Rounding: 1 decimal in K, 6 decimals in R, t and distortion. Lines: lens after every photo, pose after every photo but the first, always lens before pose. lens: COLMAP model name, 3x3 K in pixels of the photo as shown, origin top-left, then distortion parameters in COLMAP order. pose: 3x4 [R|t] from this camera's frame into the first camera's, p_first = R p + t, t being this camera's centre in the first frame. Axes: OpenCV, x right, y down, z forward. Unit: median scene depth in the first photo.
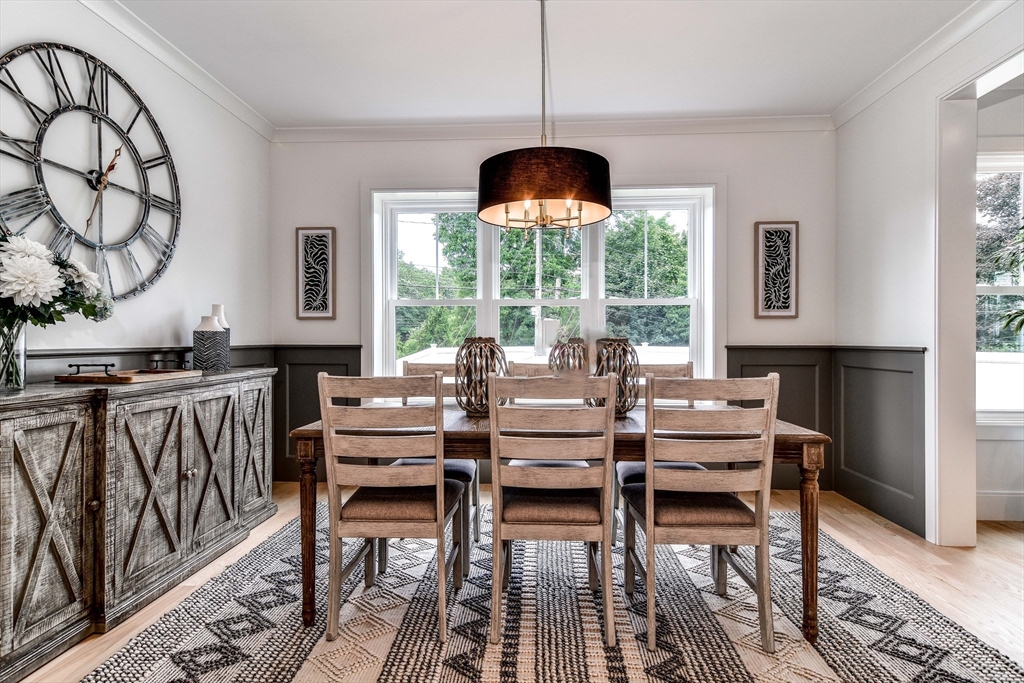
lens RADIAL K [[545.4, 0, 503.7], [0, 545.4, 340.5], [0, 0, 1]] dist [0.010344, -0.001108]
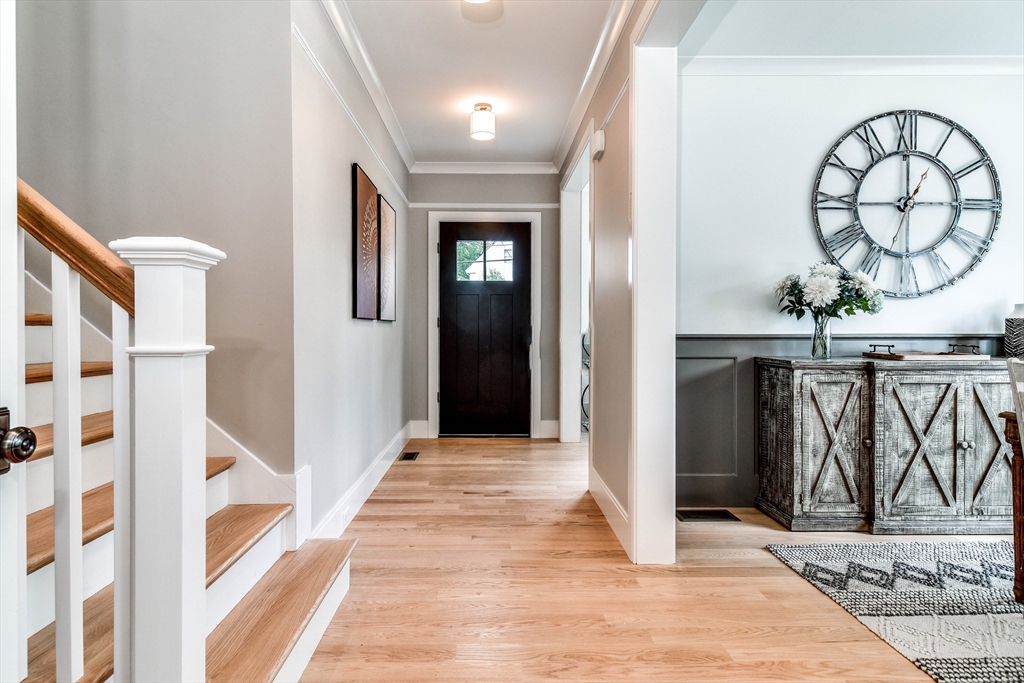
lens RADIAL K [[545.4, 0, 507.5], [0, 545.4, 330.9], [0, 0, 1]] dist [0.010344, -0.001108]
pose [[0.079074, 0.004154, -0.996860, 0.532504], [0.000479, 0.999991, 0.004205, 0.001594], [0.996869, -0.000810, 0.079071, -0.043936]]
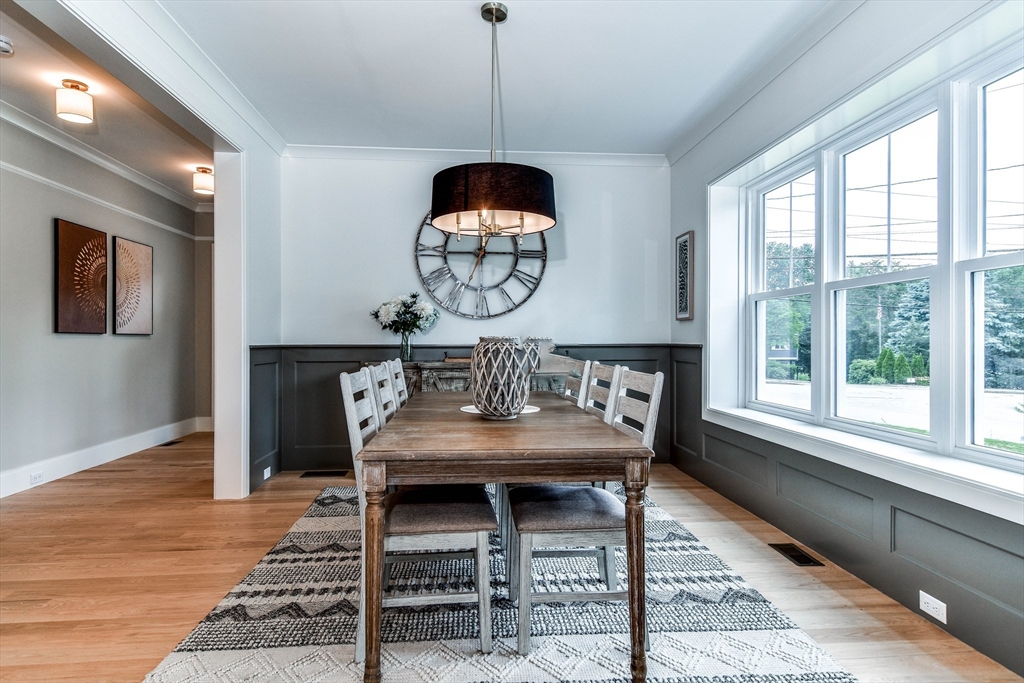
lens RADIAL K [[545.4, 0, 507.8], [0, 545.4, 337.4], [0, 0, 1]] dist [0.010344, -0.001108]
pose [[0.168661, 0.002094, -0.985672, 1.210917], [0.002837, 0.999993, 0.002610, -0.014346], [0.985670, -0.003236, 0.168654, 0.867821]]
